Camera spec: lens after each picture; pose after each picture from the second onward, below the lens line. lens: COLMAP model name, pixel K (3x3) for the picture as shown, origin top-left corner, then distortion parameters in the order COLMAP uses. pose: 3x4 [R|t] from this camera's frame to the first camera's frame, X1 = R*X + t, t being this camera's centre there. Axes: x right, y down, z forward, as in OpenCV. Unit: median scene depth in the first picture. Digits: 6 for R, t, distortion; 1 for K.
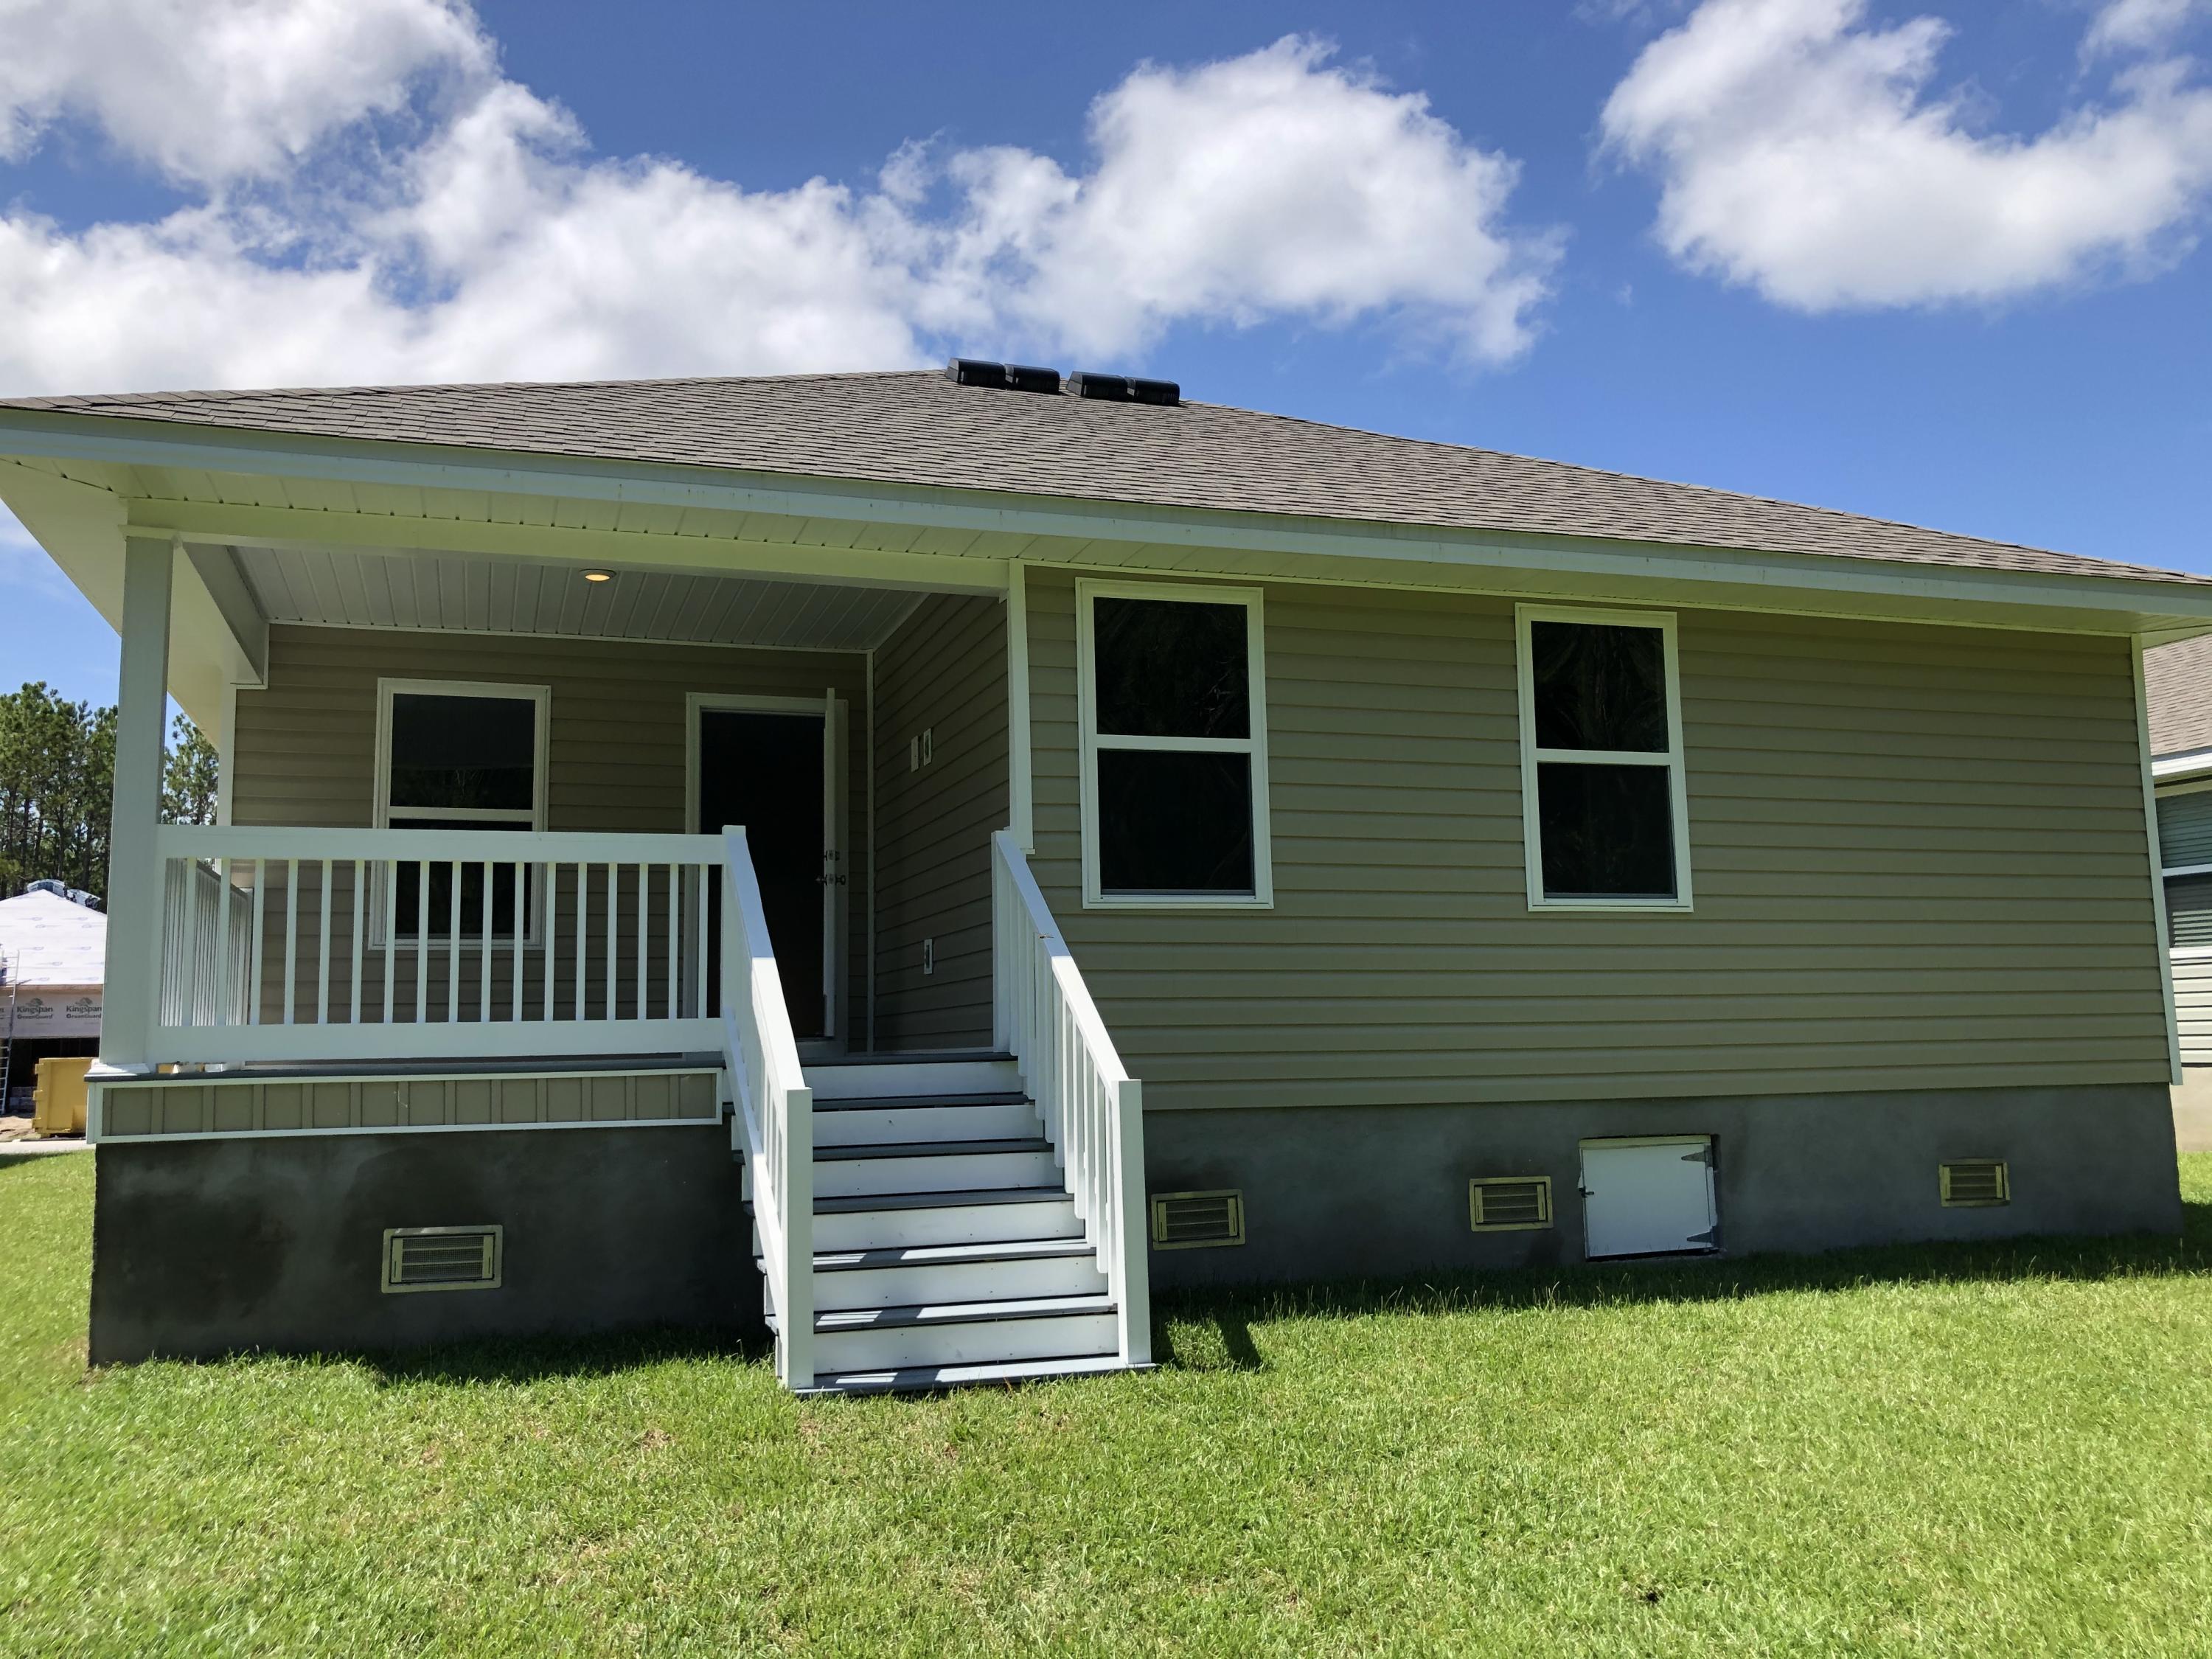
lens RADIAL K [[2082.0, 0, 1106.0], [0, 2082.0, 829.5], [0, 0, 1]] dist [0.076505, 0.000628]
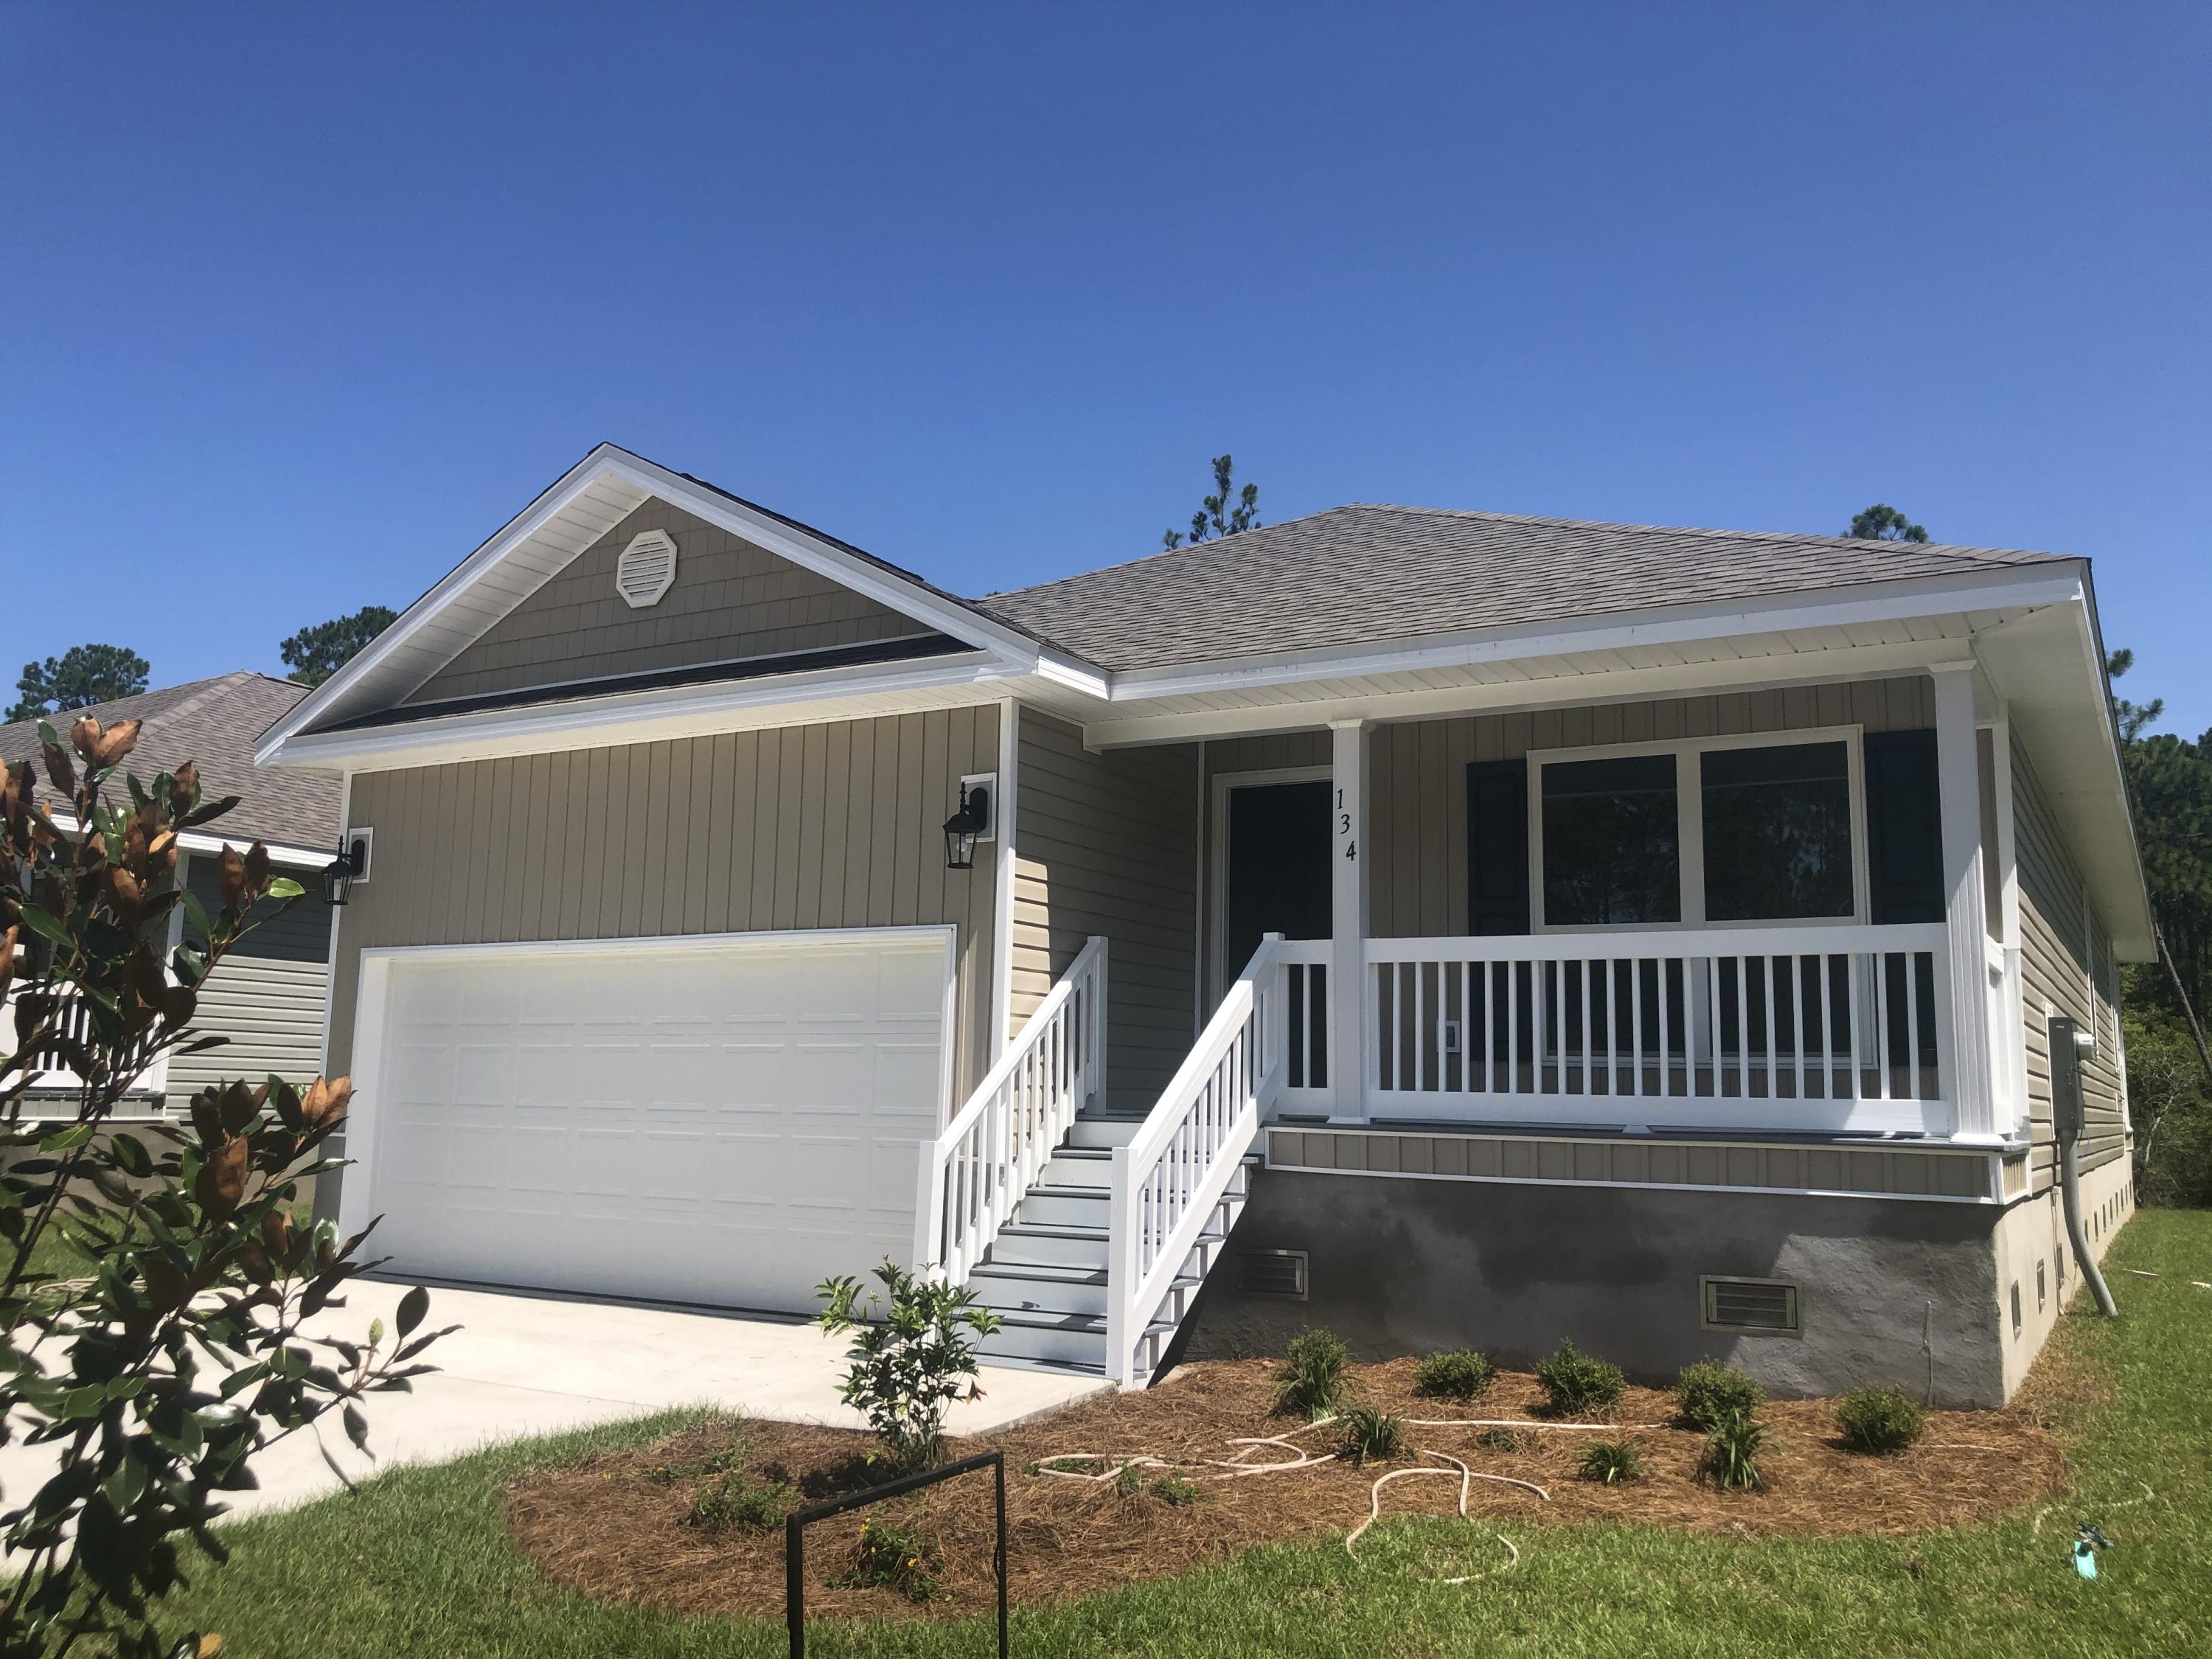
lens RADIAL K [[1826.6, 0, 1106.0], [0, 1826.6, 829.5], [0, 0, 1]] dist [0.014778, 0.000356]
pose [[0.668807, -0.081309, -0.738977, 0.319028], [0.041735, 0.996540, -0.071876, 0.006245], [0.742264, 0.017230, 0.669886, 0.116112]]
